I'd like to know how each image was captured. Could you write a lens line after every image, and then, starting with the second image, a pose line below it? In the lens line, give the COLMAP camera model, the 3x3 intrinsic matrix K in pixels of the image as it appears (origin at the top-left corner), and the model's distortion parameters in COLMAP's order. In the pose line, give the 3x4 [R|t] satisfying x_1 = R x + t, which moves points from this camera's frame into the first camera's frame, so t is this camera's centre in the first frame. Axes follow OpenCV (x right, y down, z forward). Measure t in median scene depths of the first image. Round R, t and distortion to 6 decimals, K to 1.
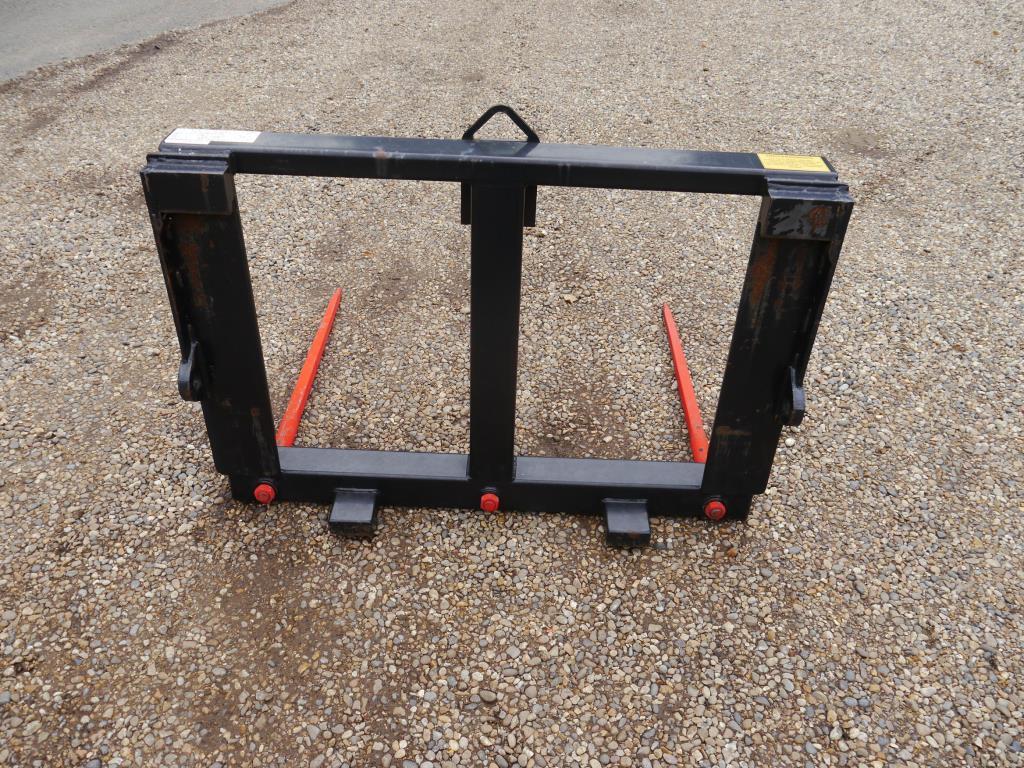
lens RADIAL K [[838.3, 0, 511.8], [0, 838.3, 382.5], [0, 0, 1]] dist [-0.018010, 0.004885]
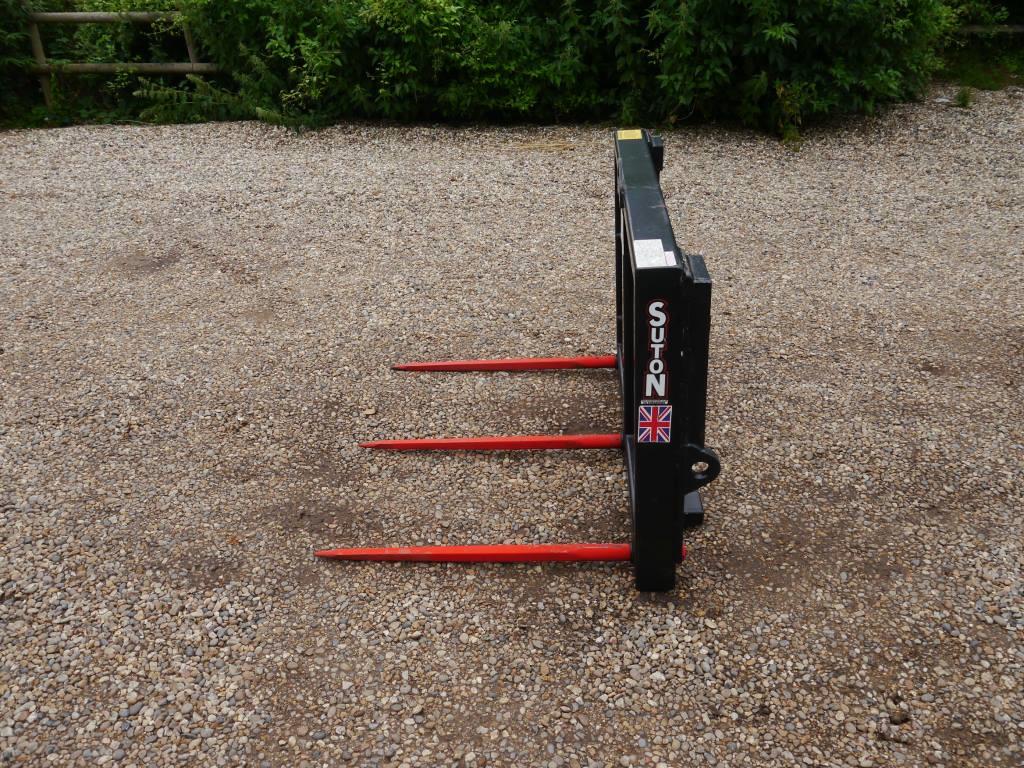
lens RADIAL K [[838.3, 0, 512.6], [0, 838.3, 384.5], [0, 0, 1]] dist [-0.018010, 0.004885]
pose [[0.050082, -0.522460, 0.851192, -1.292795], [0.634762, 0.674641, 0.376746, -0.656812], [-0.771083, 0.521436, 0.365425, 0.742696]]
